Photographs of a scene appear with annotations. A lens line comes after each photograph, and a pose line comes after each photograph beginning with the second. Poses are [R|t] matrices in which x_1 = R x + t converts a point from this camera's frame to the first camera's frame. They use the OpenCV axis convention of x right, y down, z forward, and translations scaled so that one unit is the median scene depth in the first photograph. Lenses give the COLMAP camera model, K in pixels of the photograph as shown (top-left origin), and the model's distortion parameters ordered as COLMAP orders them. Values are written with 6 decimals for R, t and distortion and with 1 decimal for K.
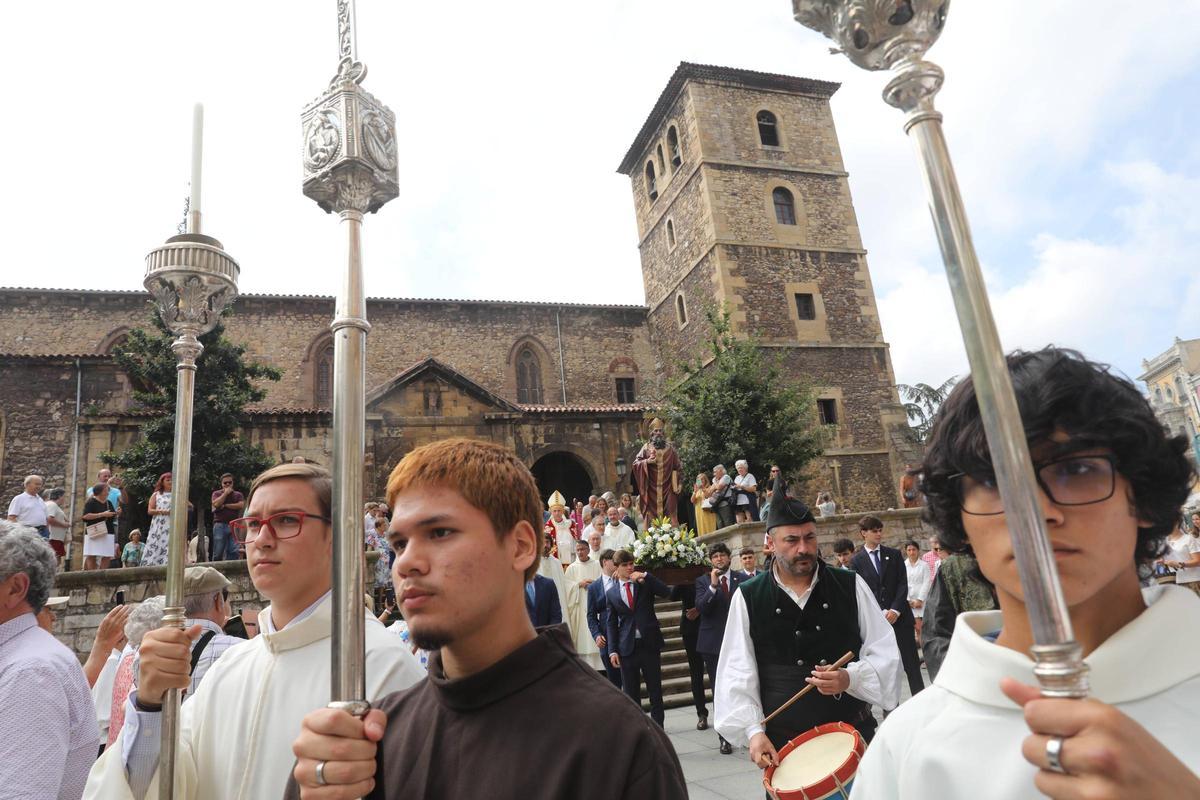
lens RADIAL K [[832.0, 0, 599.2], [0, 832.0, 402.5], [0, 0, 1]] dist [-0.095920, 0.066988]
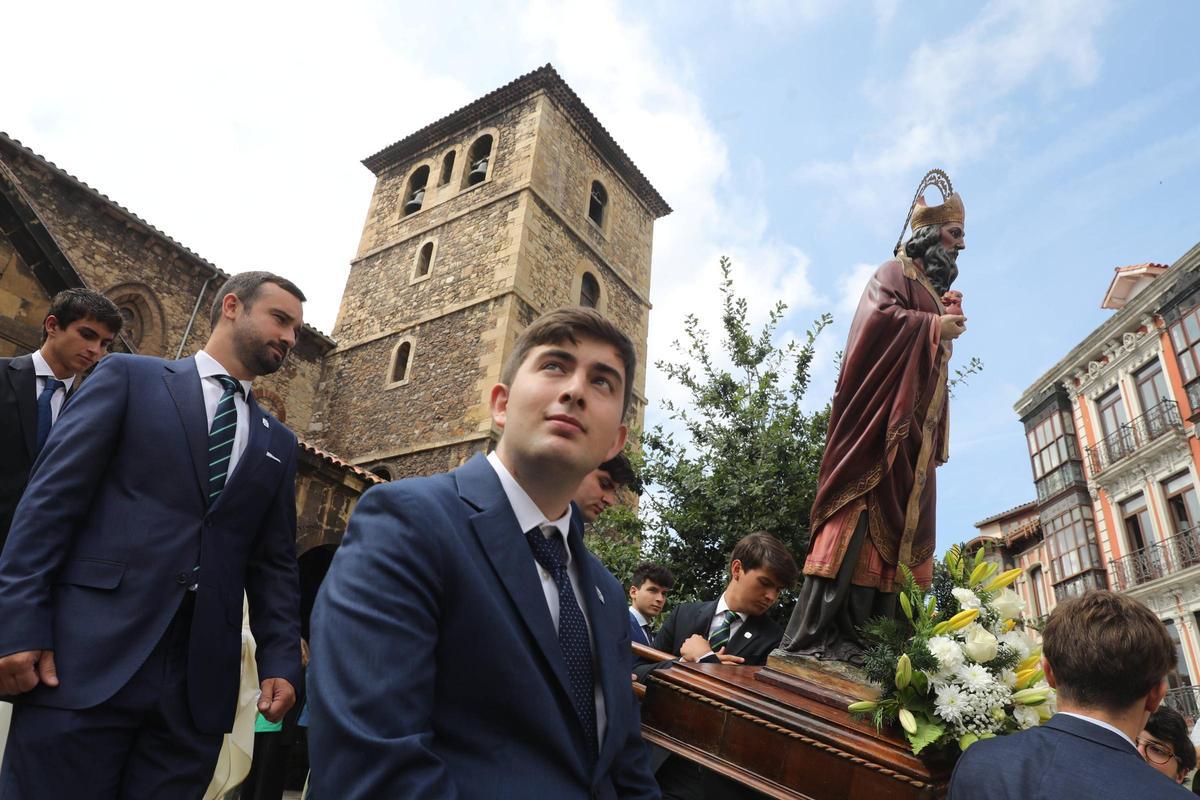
lens RADIAL K [[832.0, 0, 602.6], [0, 832.0, 395.6], [0, 0, 1]] dist [-0.095920, 0.066988]
pose [[0.767342, 0.436128, 0.470084, -0.077139], [-0.325026, 0.896471, -0.301160, 0.059943], [-0.552761, 0.078303, 0.829653, 0.360696]]
